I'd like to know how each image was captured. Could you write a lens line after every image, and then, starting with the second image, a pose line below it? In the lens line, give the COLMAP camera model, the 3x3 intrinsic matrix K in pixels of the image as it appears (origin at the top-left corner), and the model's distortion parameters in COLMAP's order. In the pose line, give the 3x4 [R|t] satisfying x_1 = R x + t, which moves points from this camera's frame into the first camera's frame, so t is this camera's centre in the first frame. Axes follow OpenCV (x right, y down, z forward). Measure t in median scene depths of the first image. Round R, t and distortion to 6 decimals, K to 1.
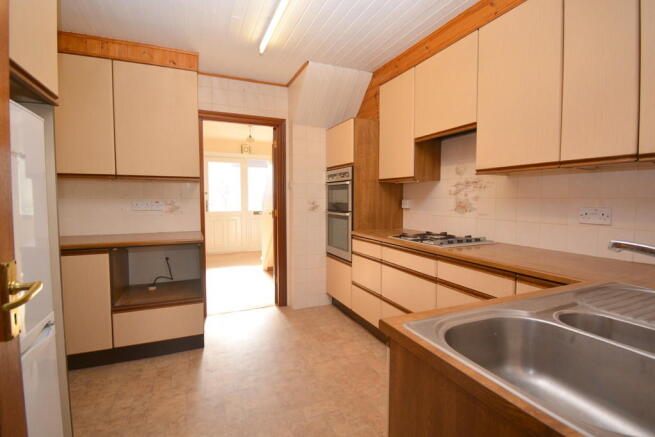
lens RADIAL K [[303.1, 0, 326.9], [0, 303.1, 216.4], [0, 0, 1]] dist [-0.029200, -0.003835]
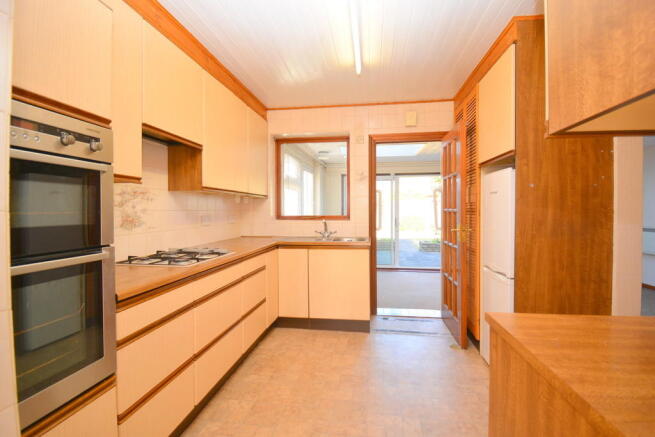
lens RADIAL K [[303.1, 0, 327.6], [0, 303.1, 214.5], [0, 0, 1]] dist [-0.029200, -0.003835]
pose [[-0.845498, -0.009913, 0.533886, -0.438789], [0.030295, 0.997327, 0.066495, -0.089642], [-0.533118, 0.072396, -0.842938, 1.421775]]
